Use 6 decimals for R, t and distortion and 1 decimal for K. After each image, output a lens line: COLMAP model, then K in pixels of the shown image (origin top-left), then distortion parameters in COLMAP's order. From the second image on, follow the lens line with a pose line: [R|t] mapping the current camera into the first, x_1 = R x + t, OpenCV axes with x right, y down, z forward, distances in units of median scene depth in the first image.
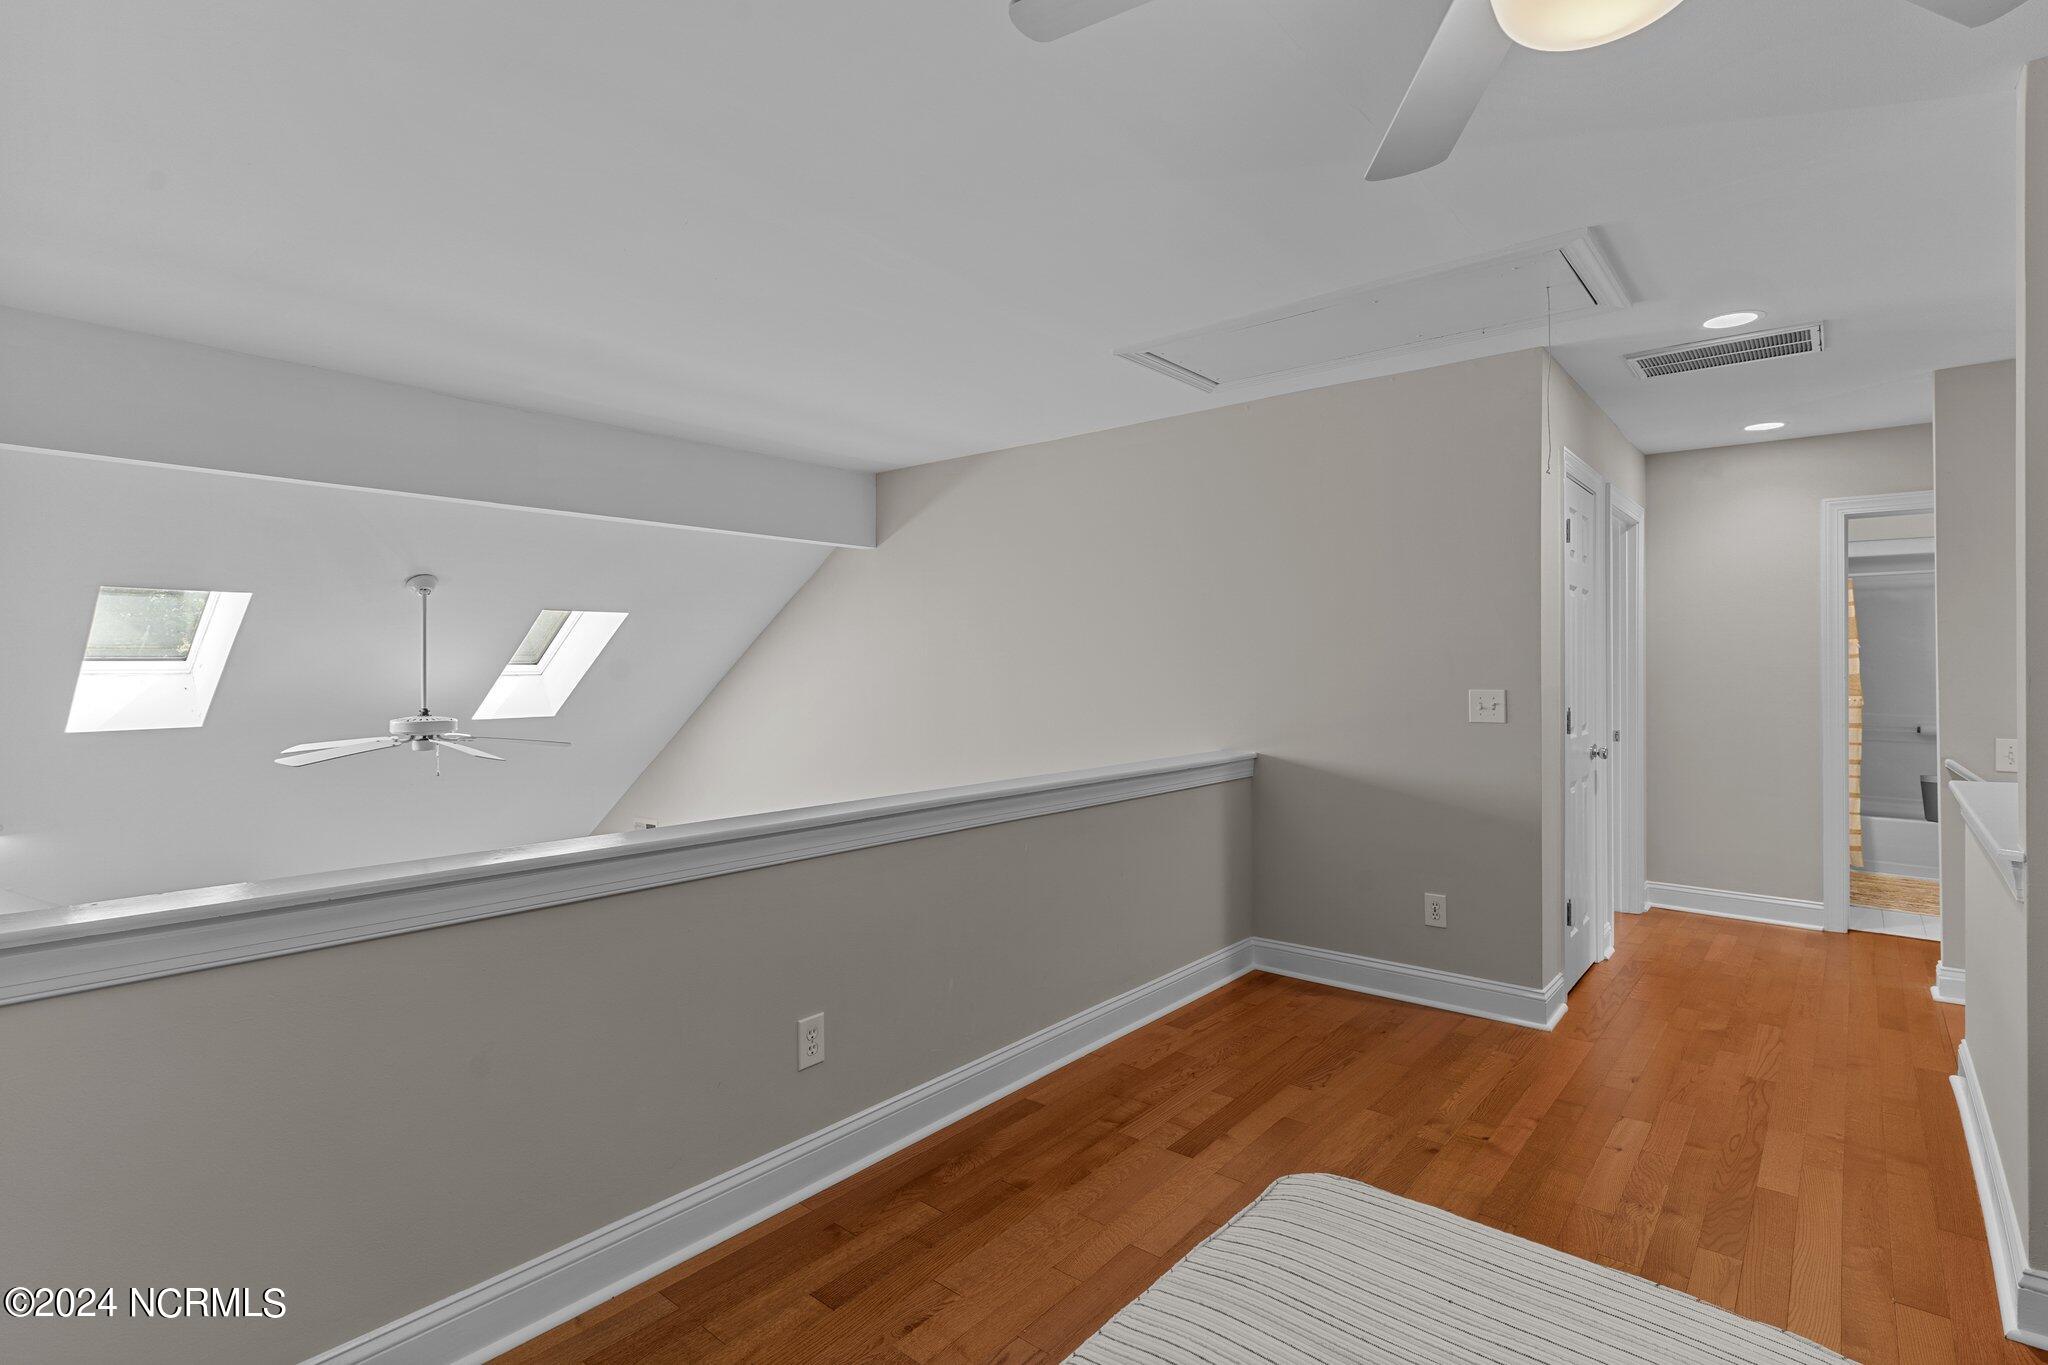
lens RADIAL K [[986.8, 0, 1026.1], [0, 986.8, 679.2], [0, 0, 1]] dist [0.003587, -0.001847]
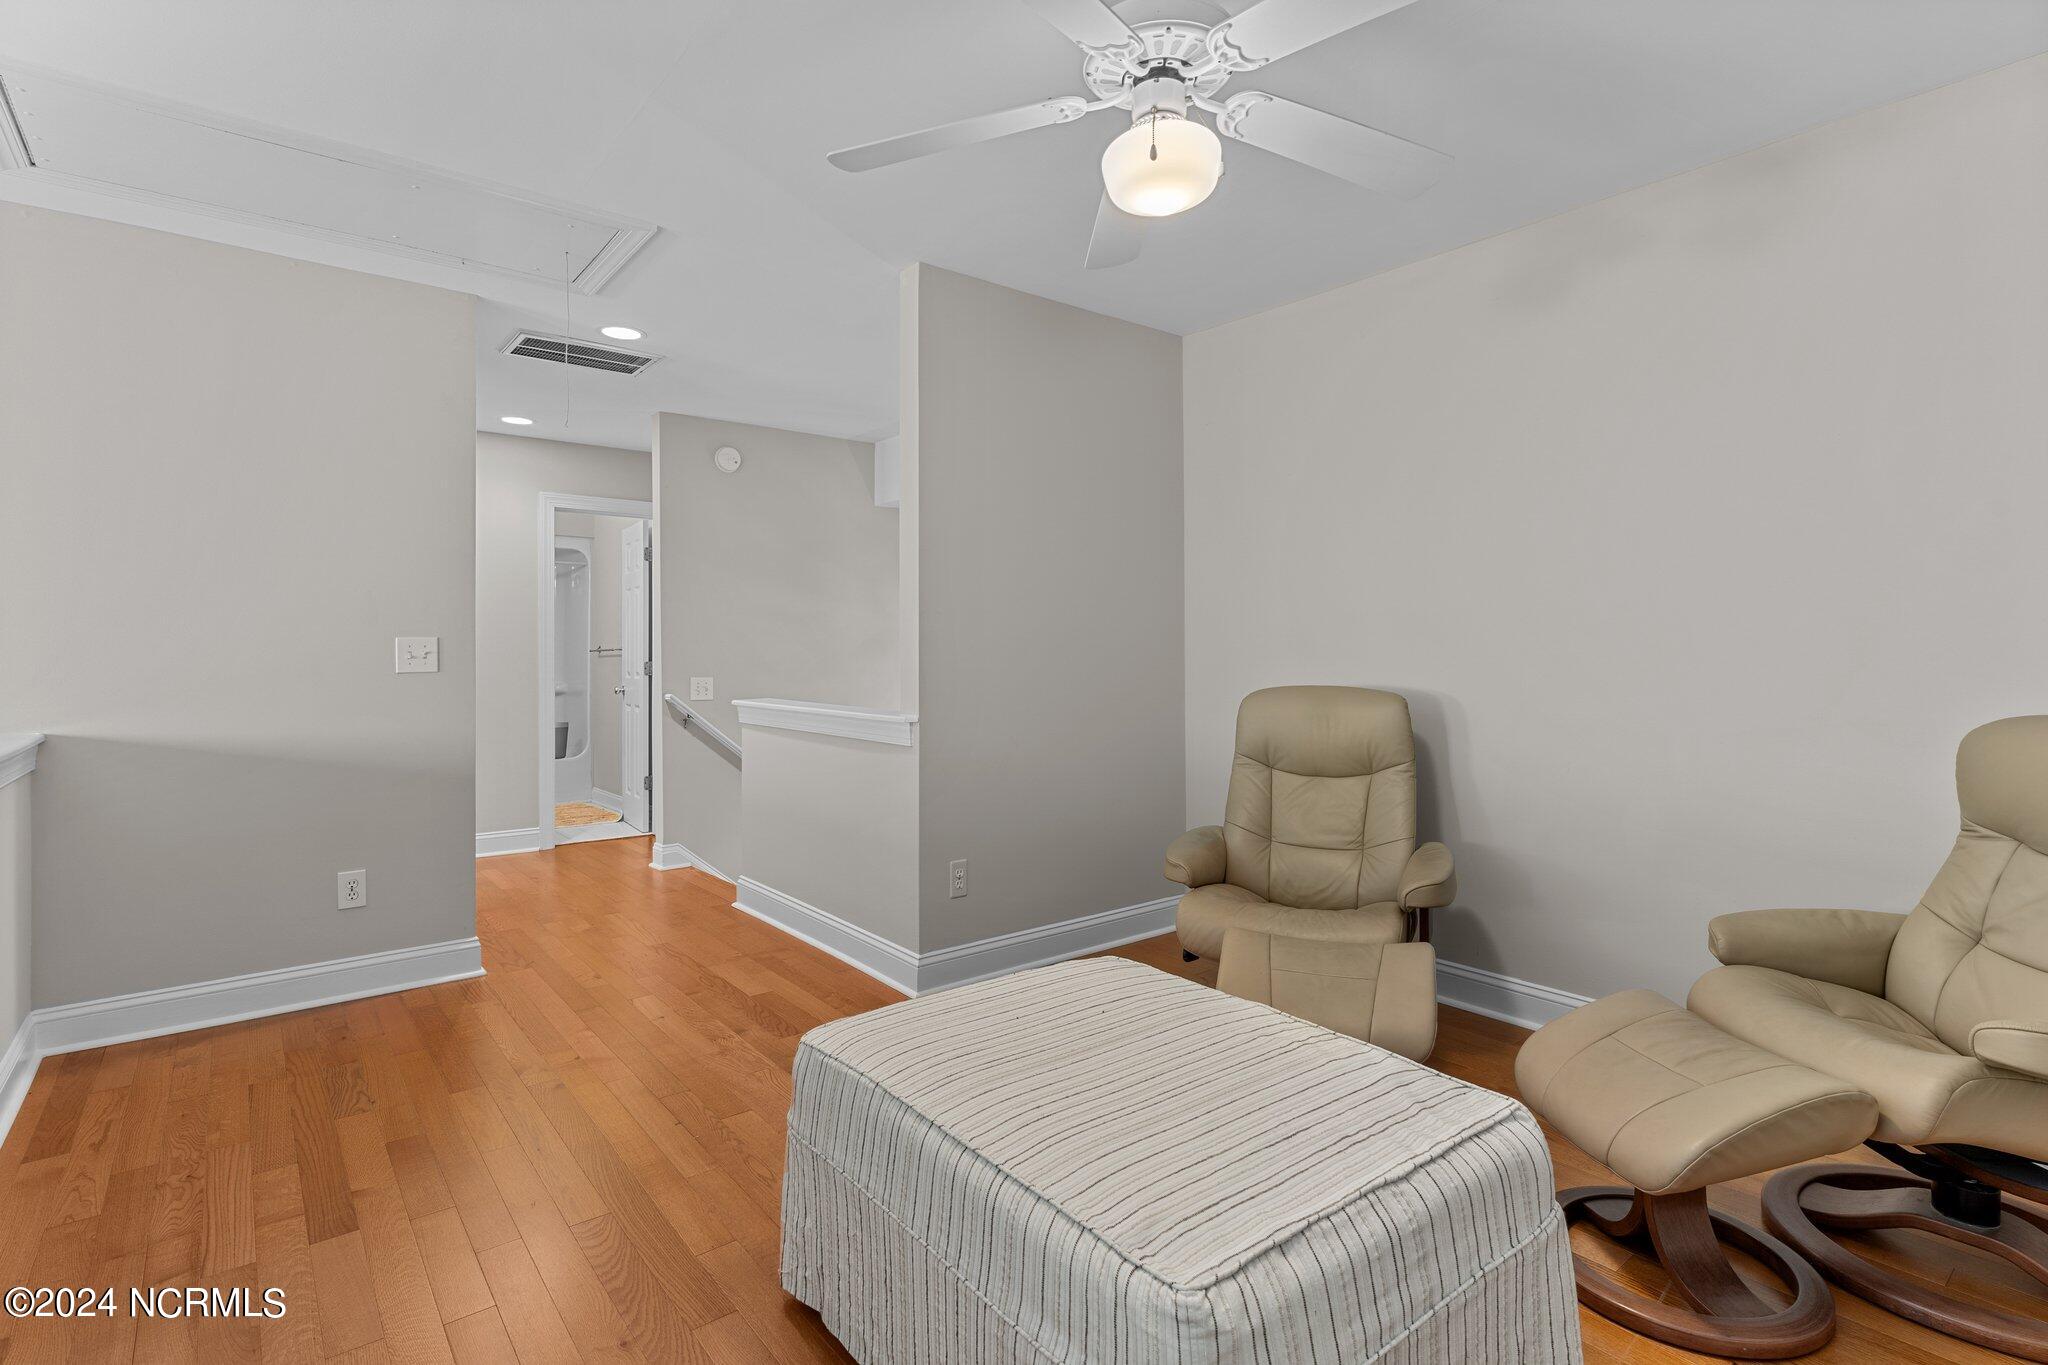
lens RADIAL K [[986.8, 0, 1025.4], [0, 986.8, 667.2], [0, 0, 1]] dist [0.003587, -0.001847]
pose [[0.192058, -0.011857, 0.981312, -0.344130], [0.015836, 0.999834, 0.008981, 0.039656], [-0.981256, 0.013816, 0.192214, 0.251166]]
